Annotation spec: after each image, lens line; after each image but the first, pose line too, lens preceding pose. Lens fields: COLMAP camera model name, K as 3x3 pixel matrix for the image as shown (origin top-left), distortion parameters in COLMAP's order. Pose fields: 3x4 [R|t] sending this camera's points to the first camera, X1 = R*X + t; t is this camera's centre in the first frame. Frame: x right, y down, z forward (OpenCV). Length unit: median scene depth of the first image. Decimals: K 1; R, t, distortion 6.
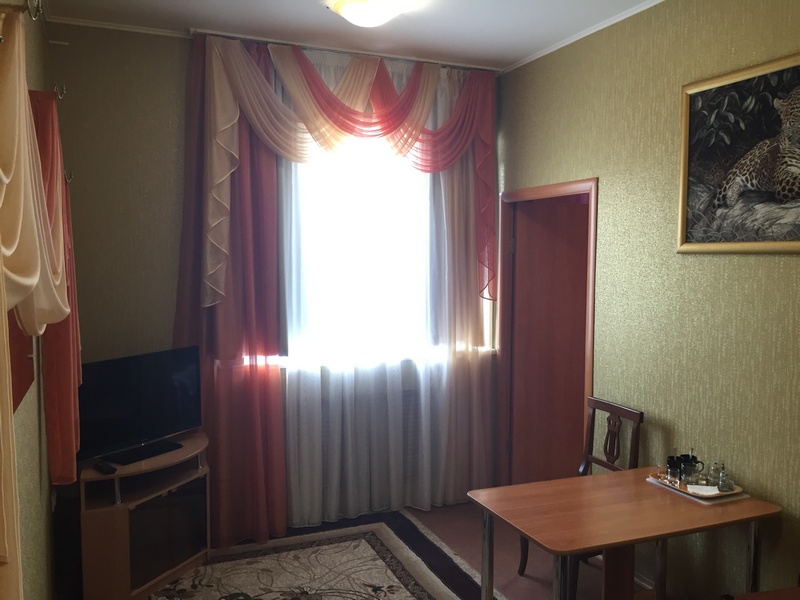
lens RADIAL K [[679.4, 0, 399.1], [0, 679.4, 299.4], [0, 0, 1]] dist [0.057788, -0.020290]
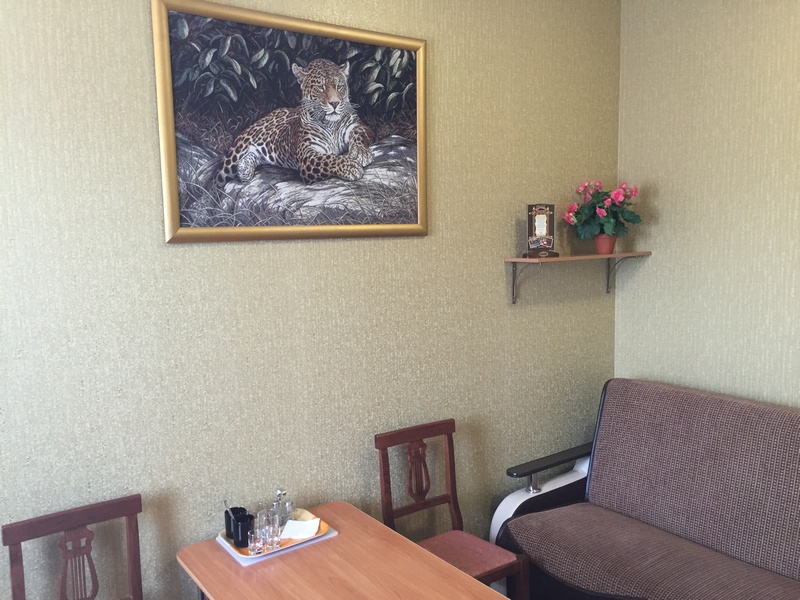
lens RADIAL K [[679.4, 0, 398.7], [0, 679.4, 301.8], [0, 0, 1]] dist [0.057788, -0.020290]
pose [[-0.202329, -0.103288, 0.973856, -0.344263], [0.089897, 0.988265, 0.123494, -0.079742], [-0.975183, 0.112533, -0.190669, 1.003484]]
